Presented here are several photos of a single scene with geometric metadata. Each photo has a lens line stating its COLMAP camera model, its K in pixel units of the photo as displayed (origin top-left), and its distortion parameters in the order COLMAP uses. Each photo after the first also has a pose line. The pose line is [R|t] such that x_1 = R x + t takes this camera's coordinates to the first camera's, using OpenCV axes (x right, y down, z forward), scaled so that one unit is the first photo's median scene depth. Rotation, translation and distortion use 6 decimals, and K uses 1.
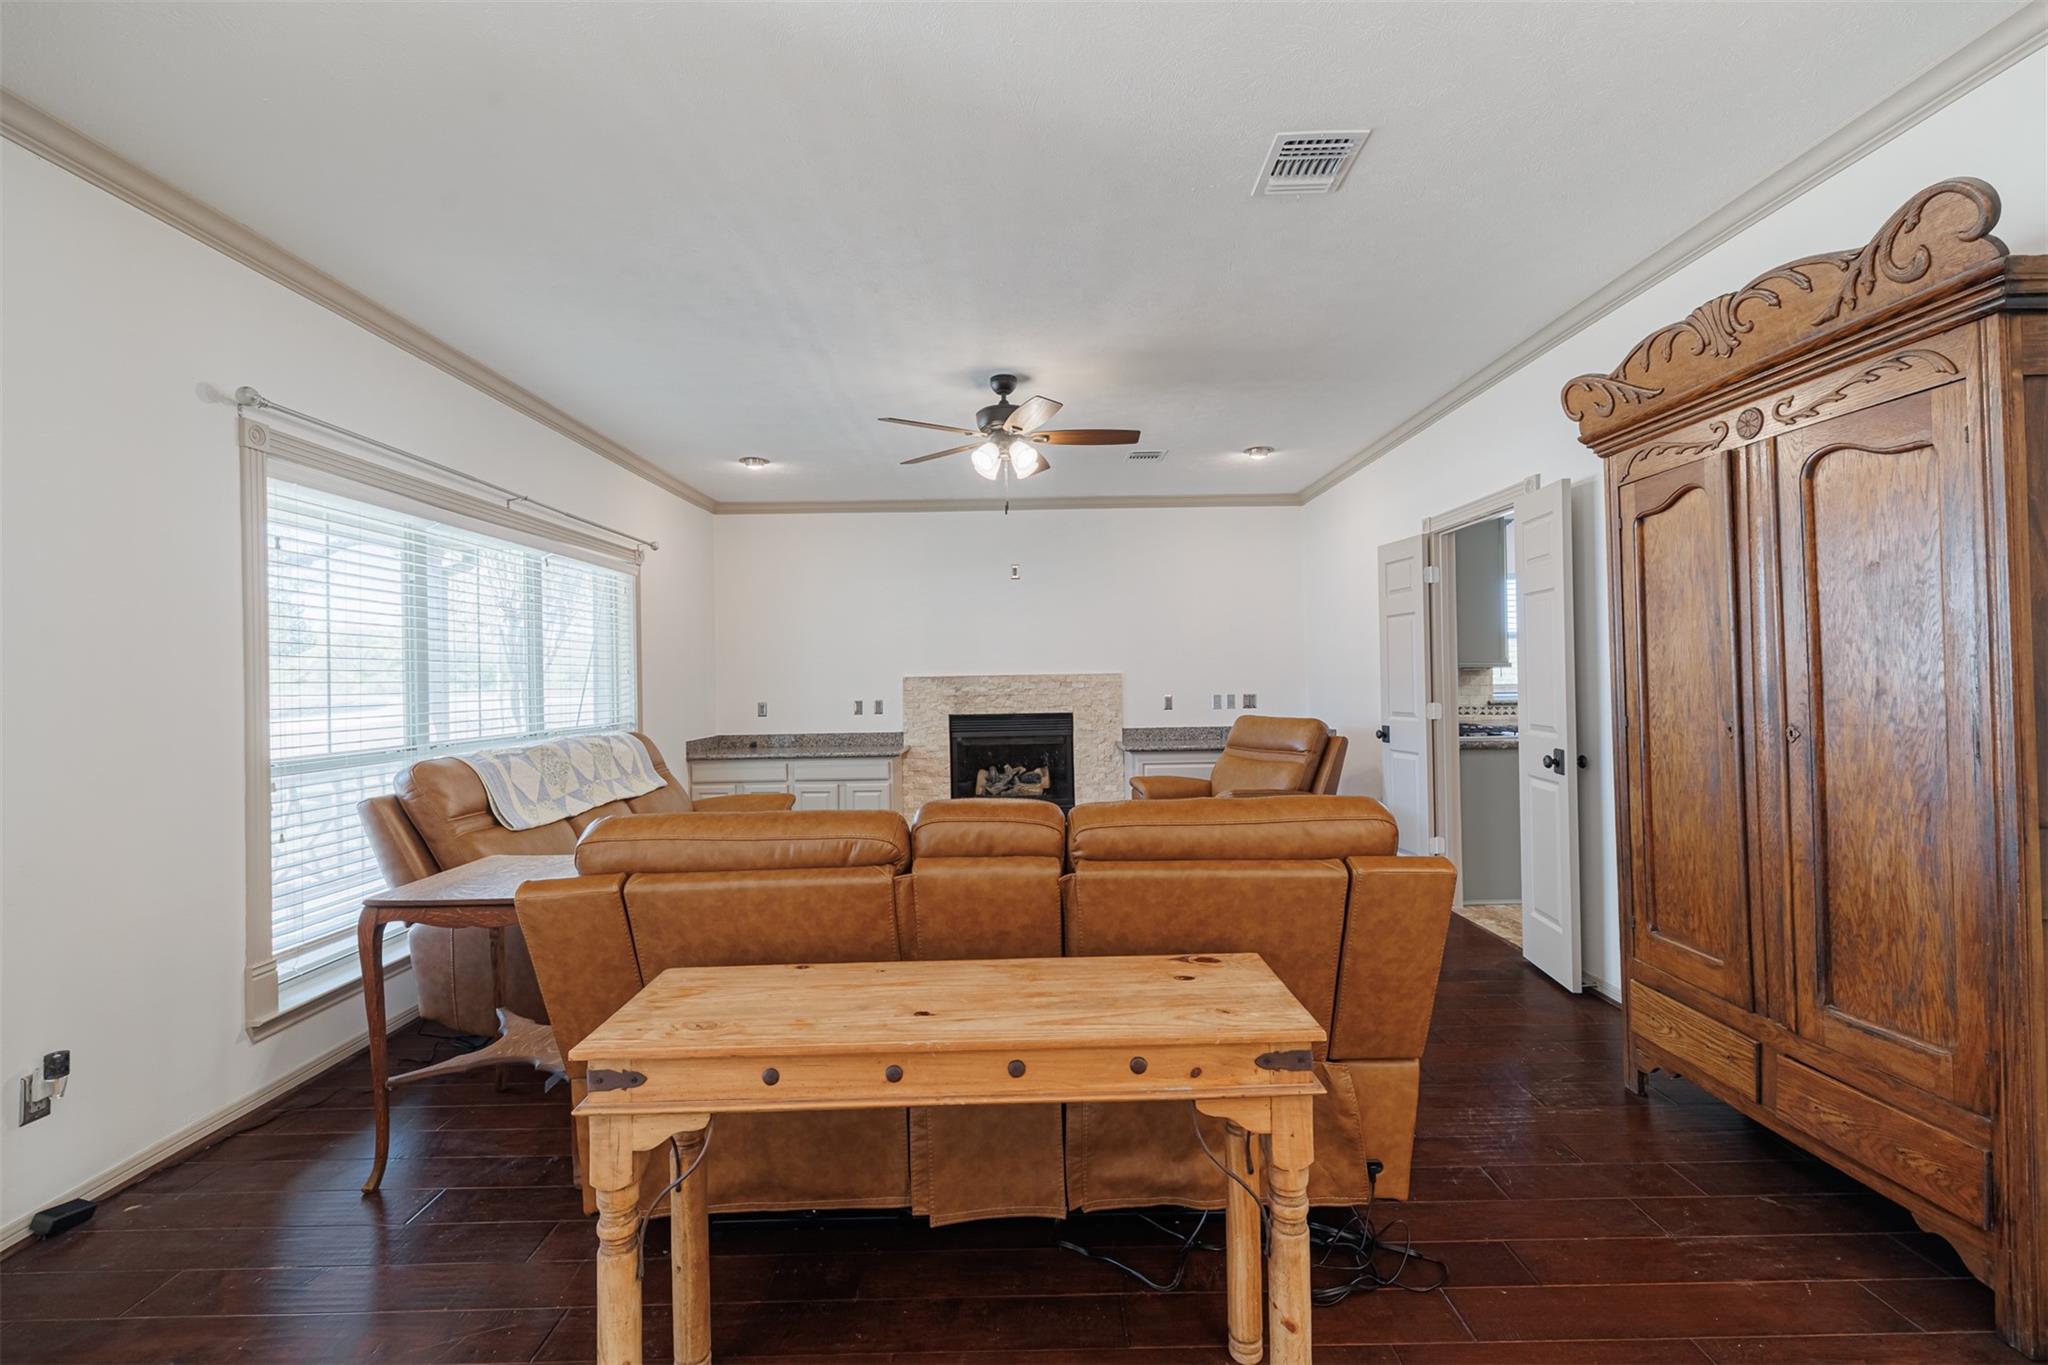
lens RADIAL K [[871.1, 0, 1024.0], [0, 871.1, 682.5], [0, 0, 1]] dist [0.021523, -0.000014]
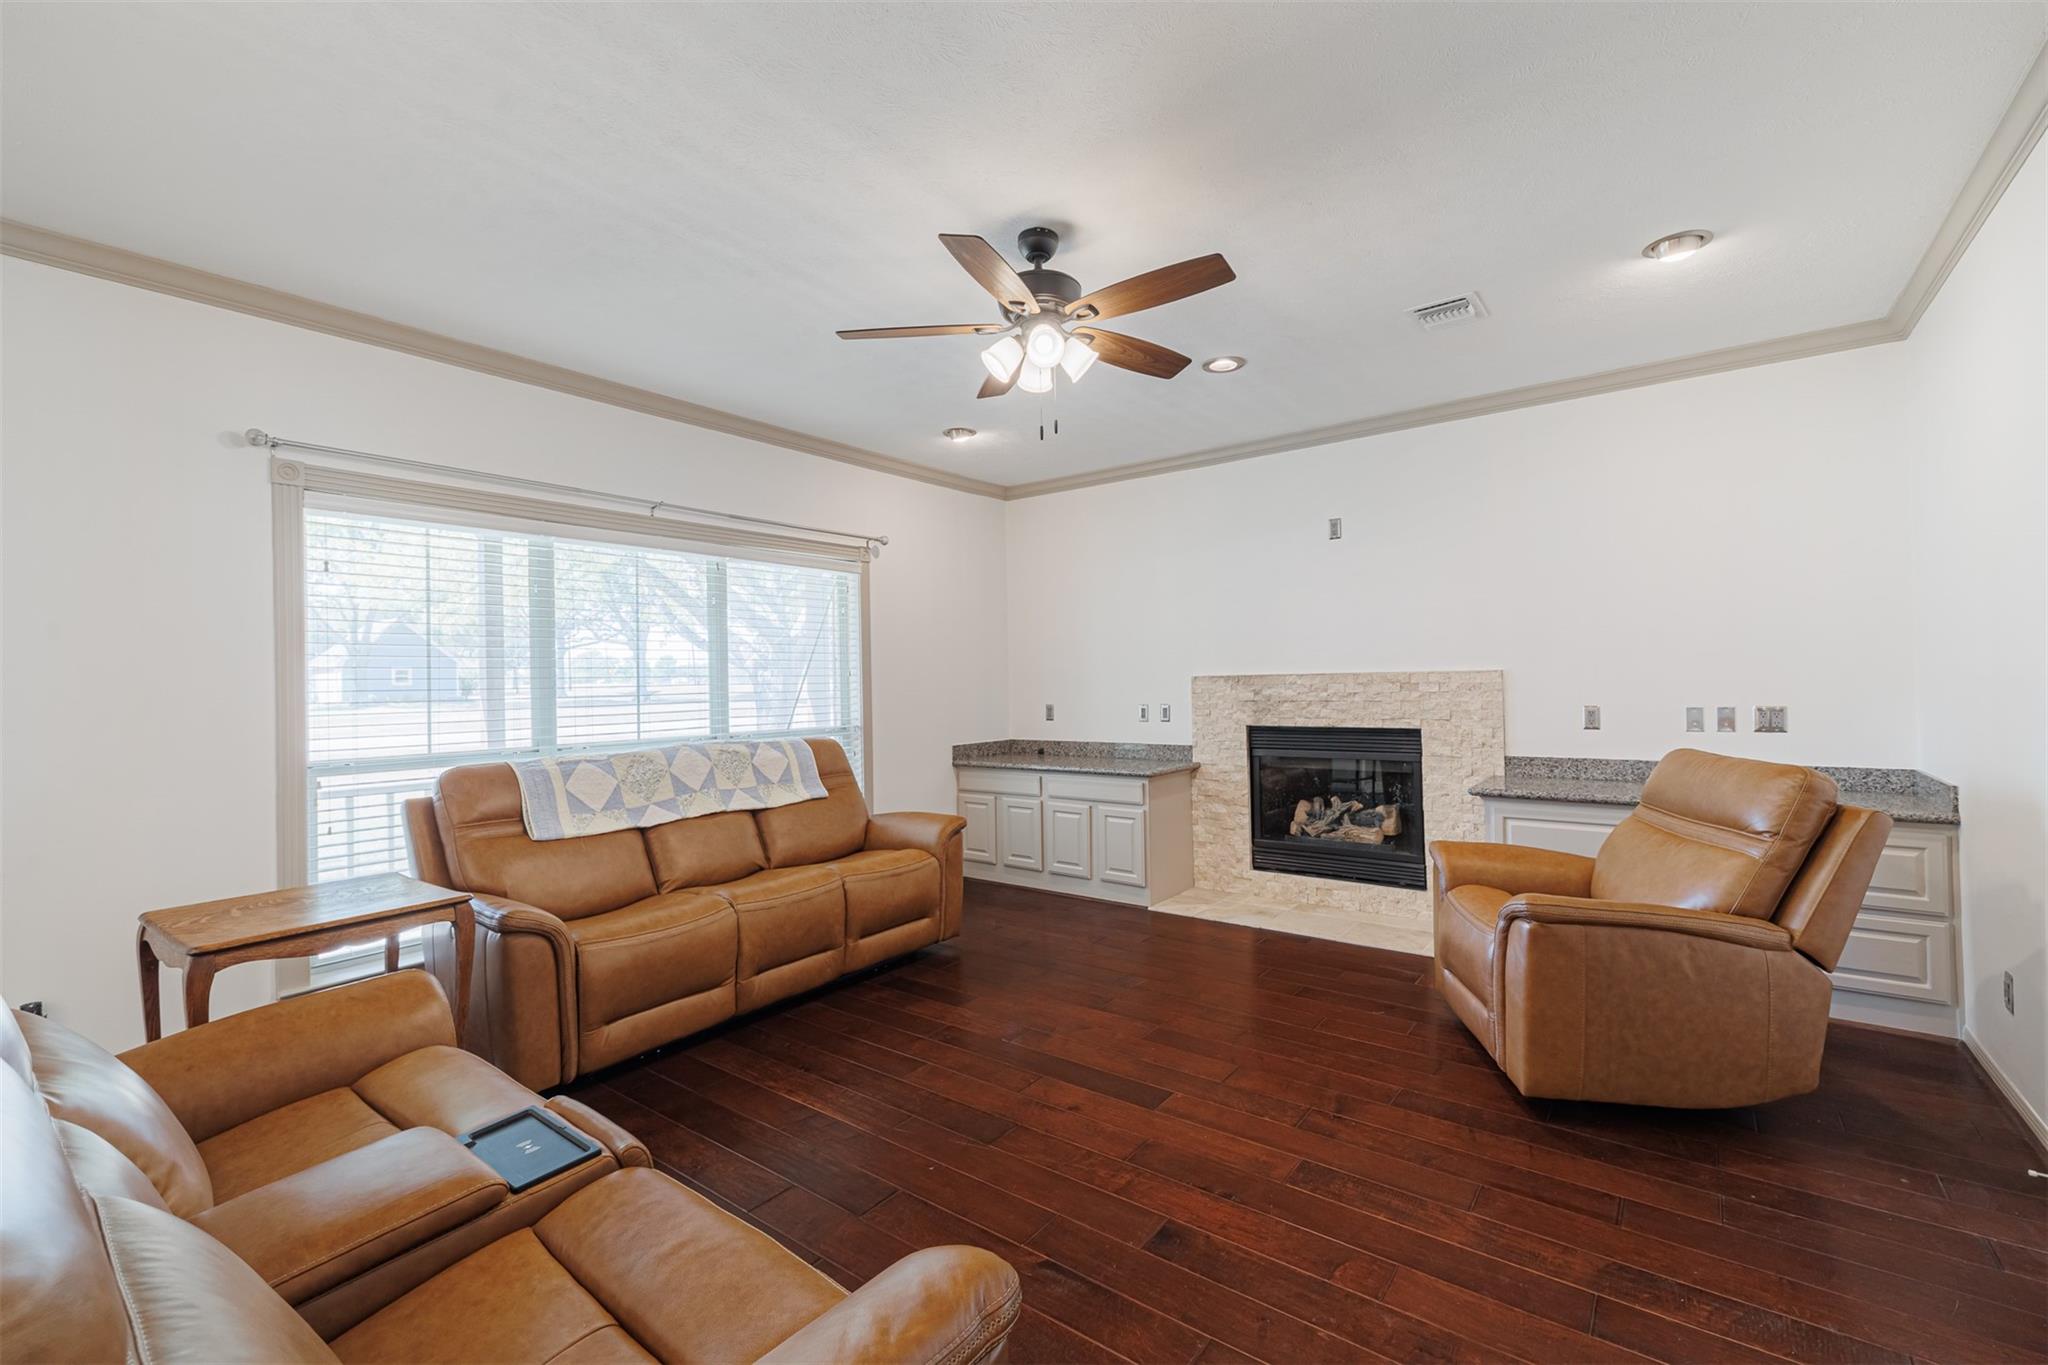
lens RADIAL K [[871.1, 0, 1024.0], [0, 871.1, 682.5], [0, 0, 1]] dist [0.021523, -0.000014]
pose [[0.792248, 0.003666, -0.610188, 0.278150], [0.002589, 0.999953, 0.009370, -0.010306], [0.610193, -0.009003, 0.792202, 0.339003]]
